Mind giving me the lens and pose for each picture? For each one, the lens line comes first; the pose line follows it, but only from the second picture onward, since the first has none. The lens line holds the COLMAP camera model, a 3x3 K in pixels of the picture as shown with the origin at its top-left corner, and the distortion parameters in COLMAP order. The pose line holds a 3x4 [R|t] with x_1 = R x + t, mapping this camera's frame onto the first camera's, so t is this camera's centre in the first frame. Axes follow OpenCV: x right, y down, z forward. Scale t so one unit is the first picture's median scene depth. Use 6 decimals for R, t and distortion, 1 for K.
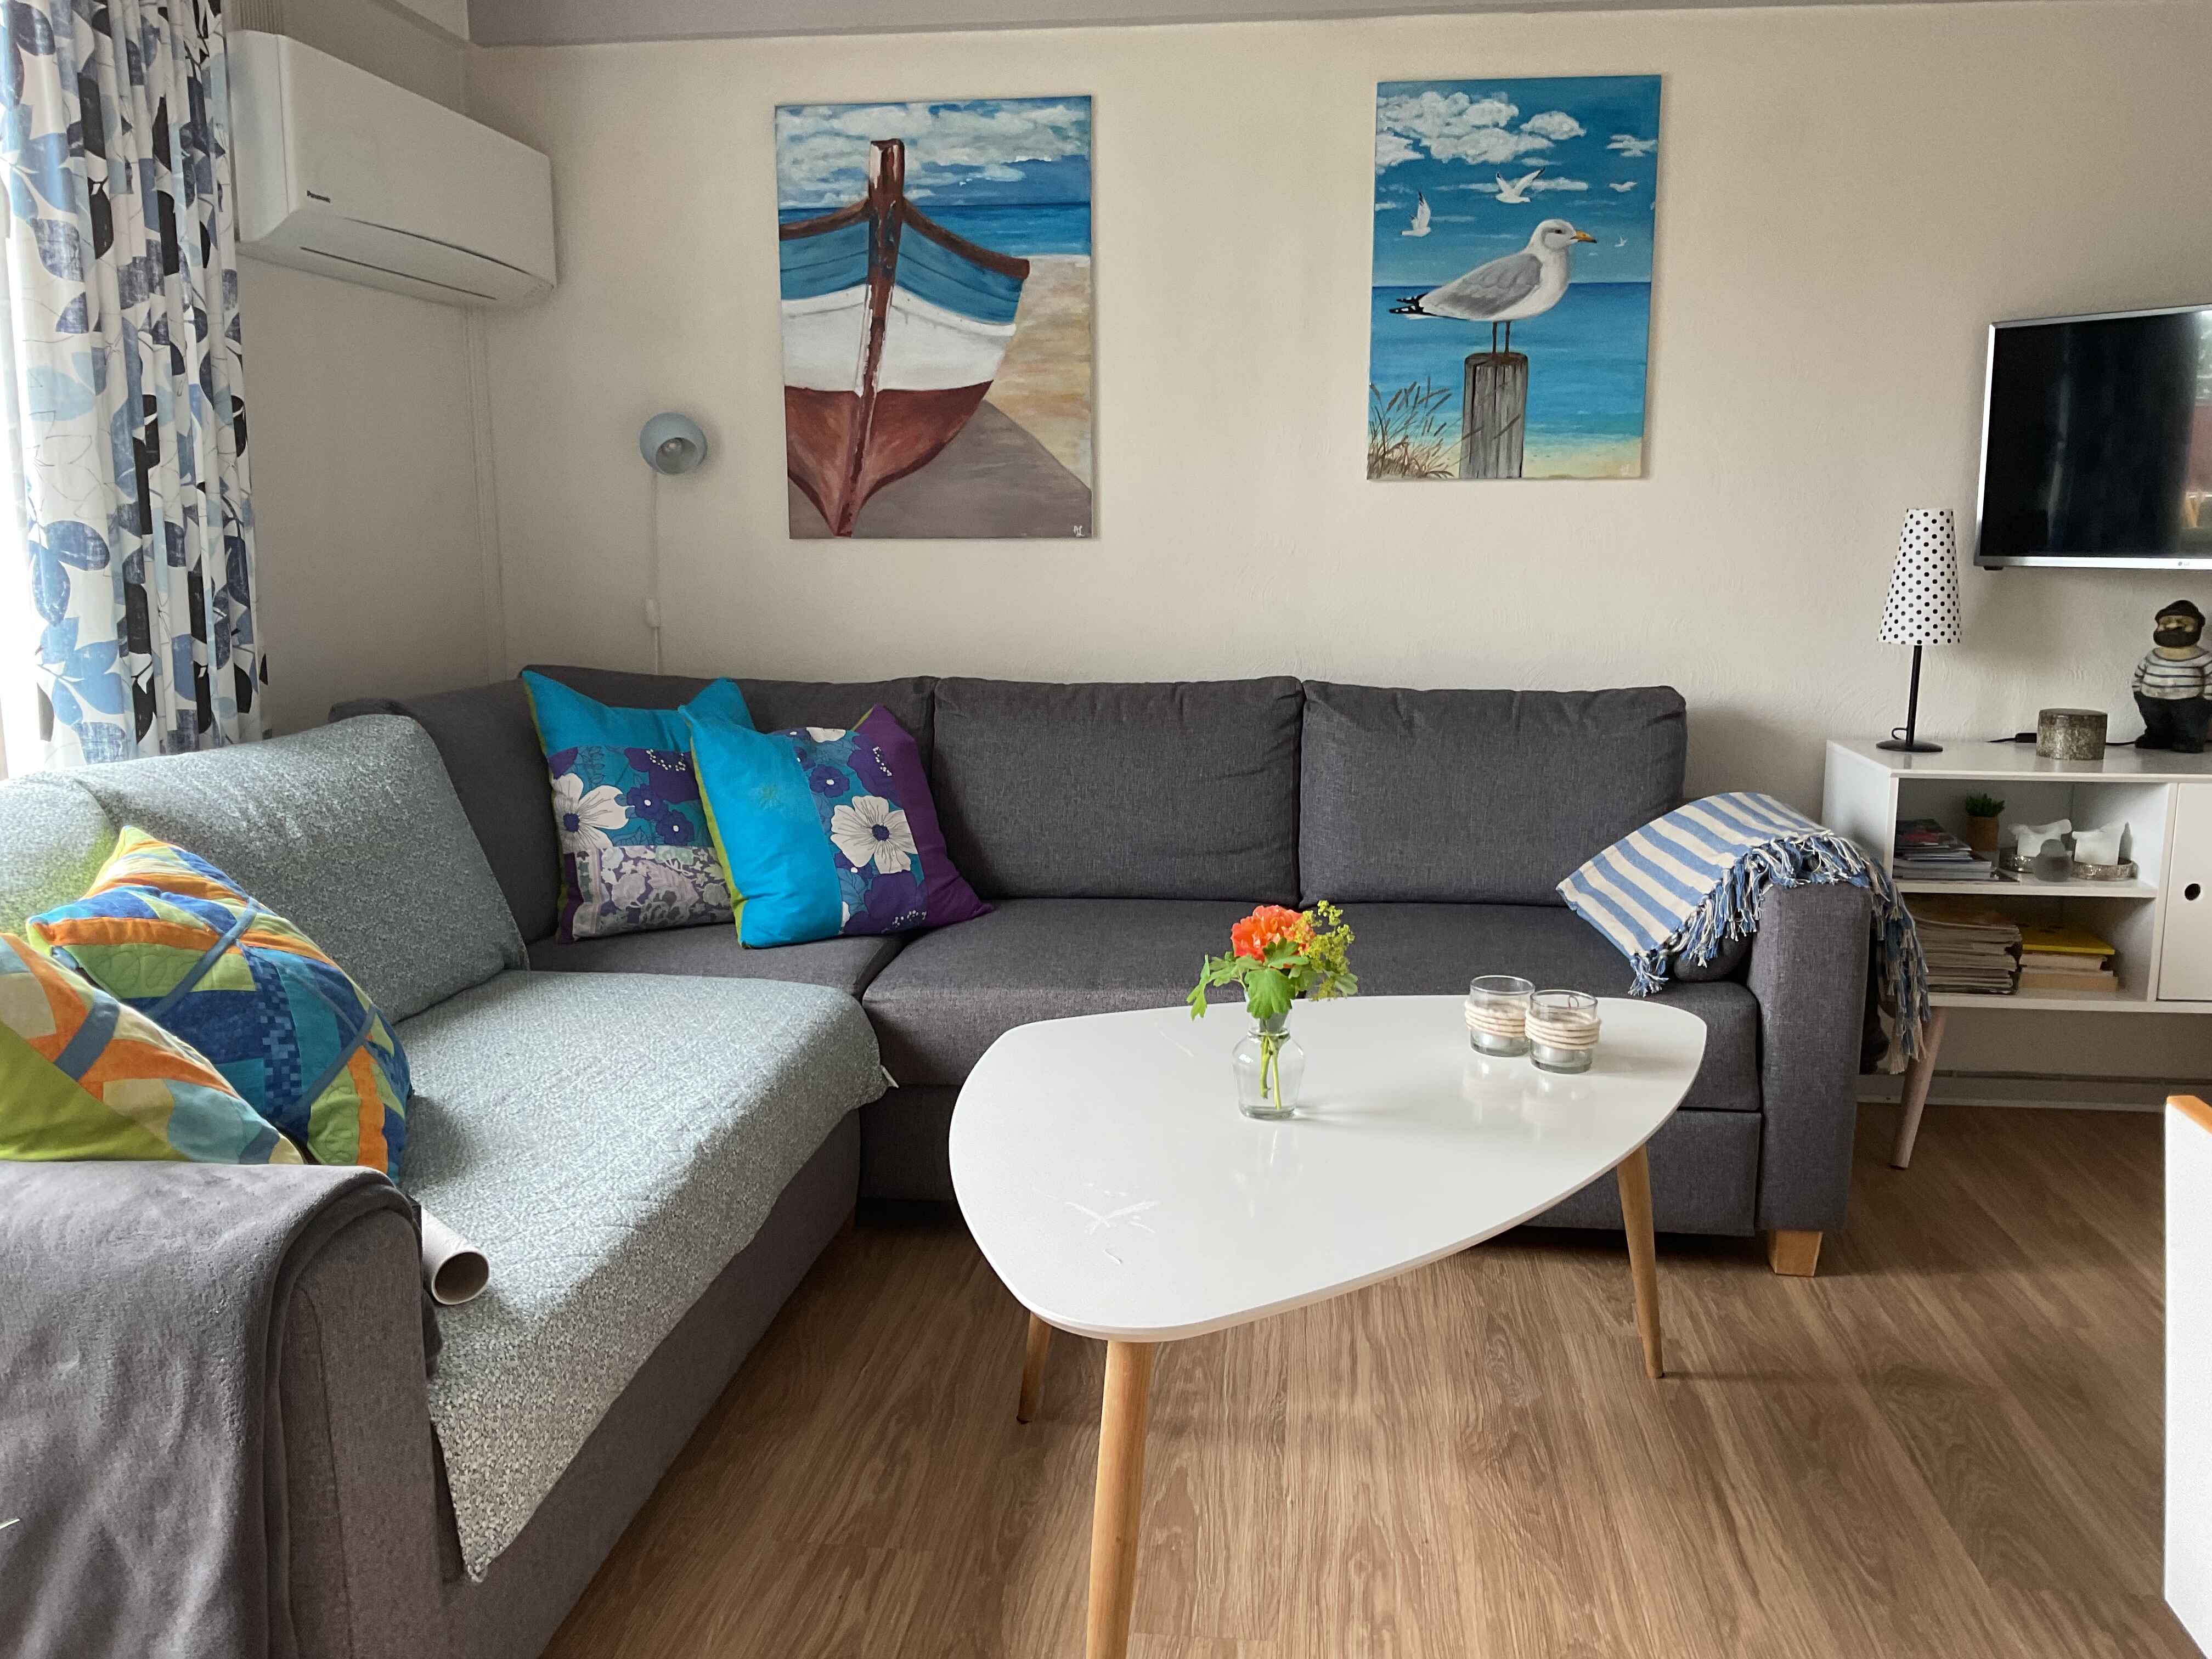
lens RADIAL K [[1825.5, 0, 1105.2], [0, 1825.5, 828.9], [0, 0, 1]] dist [0.058558, -0.122568]
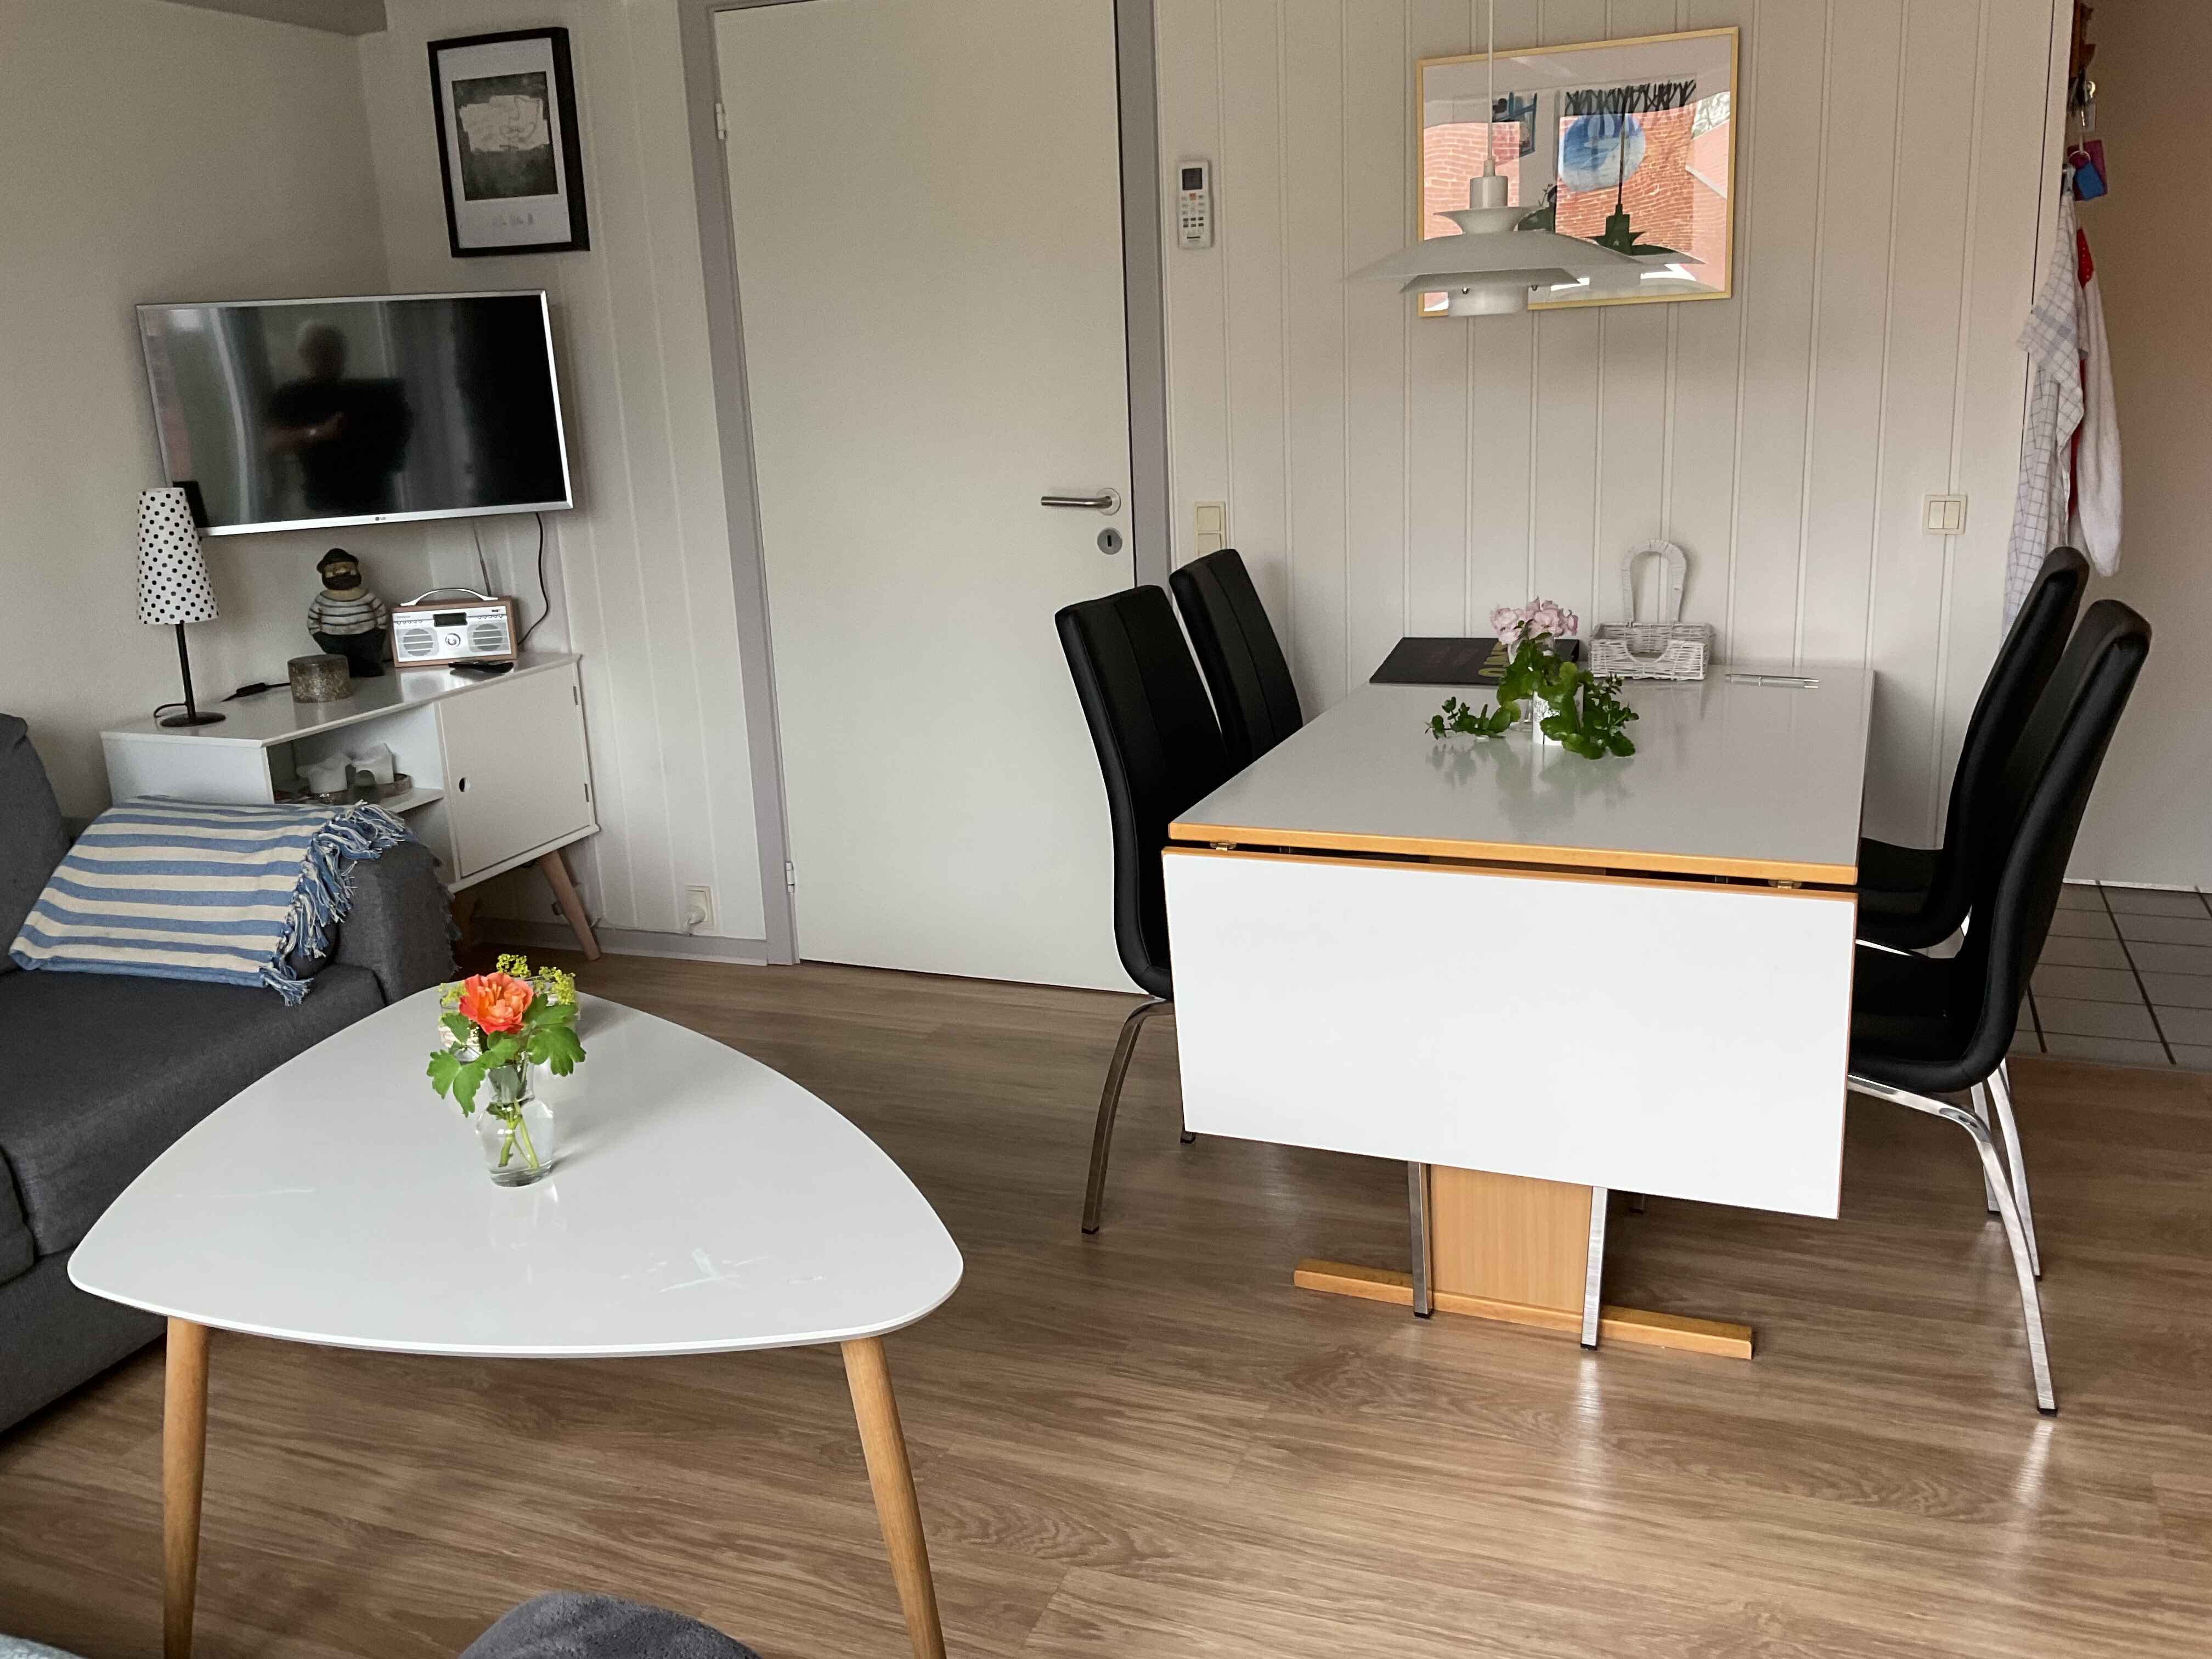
lens RADIAL K [[1825.5, 0, 1126.9], [0, 1825.5, 817.4], [0, 0, 1]] dist [0.058558, -0.122568]
pose [[0.245700, -0.253556, 0.935596, -0.506845], [0.203594, 0.957153, 0.205932, -0.120281], [-0.947724, 0.139884, 0.286795, 0.263468]]
